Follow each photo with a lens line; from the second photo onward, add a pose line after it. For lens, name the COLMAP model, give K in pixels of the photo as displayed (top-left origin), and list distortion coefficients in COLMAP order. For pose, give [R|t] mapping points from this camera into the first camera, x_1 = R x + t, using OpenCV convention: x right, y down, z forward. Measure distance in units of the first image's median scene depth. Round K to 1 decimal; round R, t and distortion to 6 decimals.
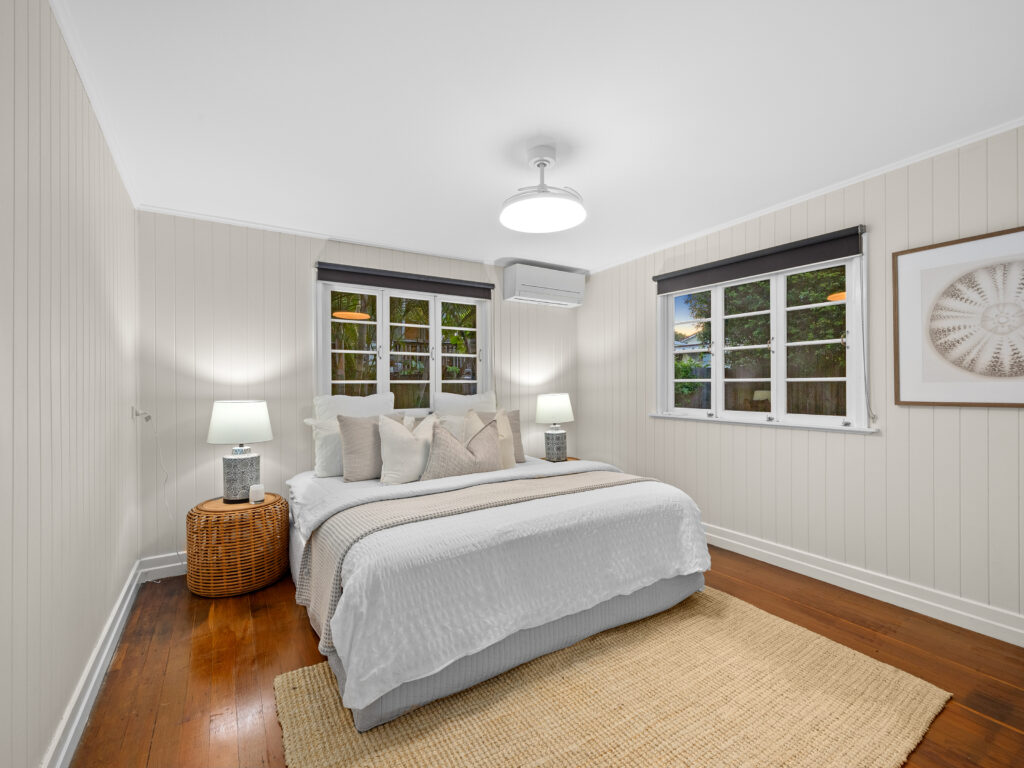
lens RADIAL K [[470.2, 0, 504.7], [0, 470.2, 386.2], [0, 0, 1]] dist [0.001313, -0.000179]
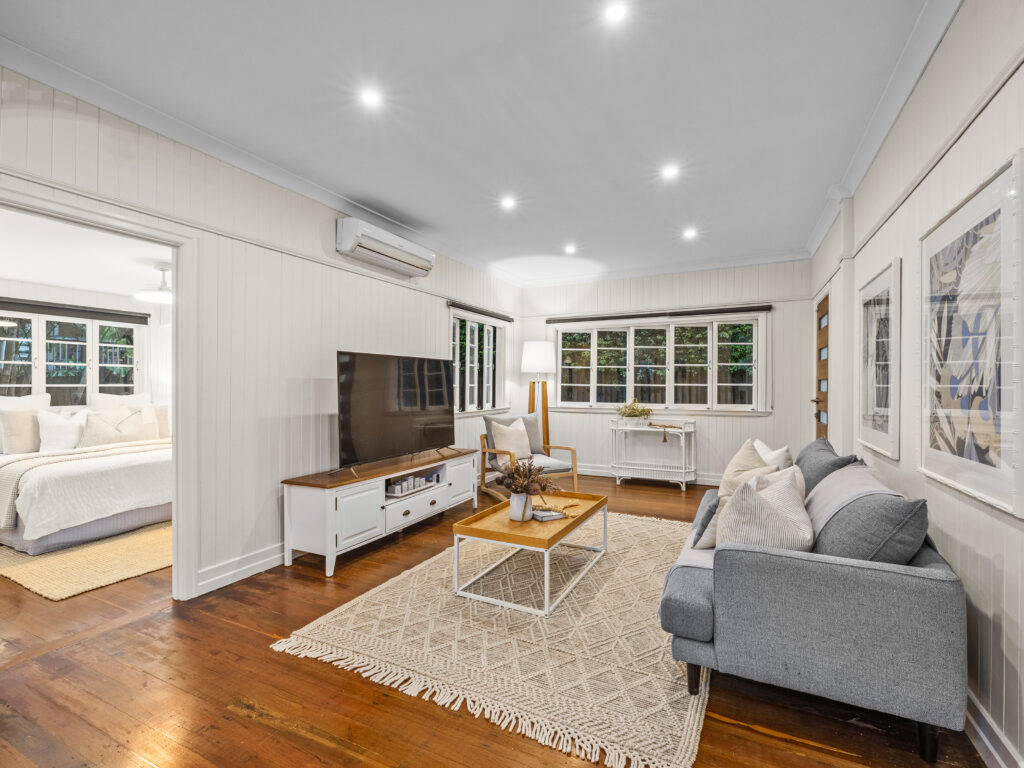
lens RADIAL K [[470.2, 0, 510.3], [0, 470.2, 385.5], [0, 0, 1]] dist [0.001313, -0.000179]
pose [[0.848908, 0.002641, 0.528533, 0.165958], [-0.000016, 0.999988, -0.004971, -0.002882], [-0.528540, 0.004212, 0.848898, -0.821852]]
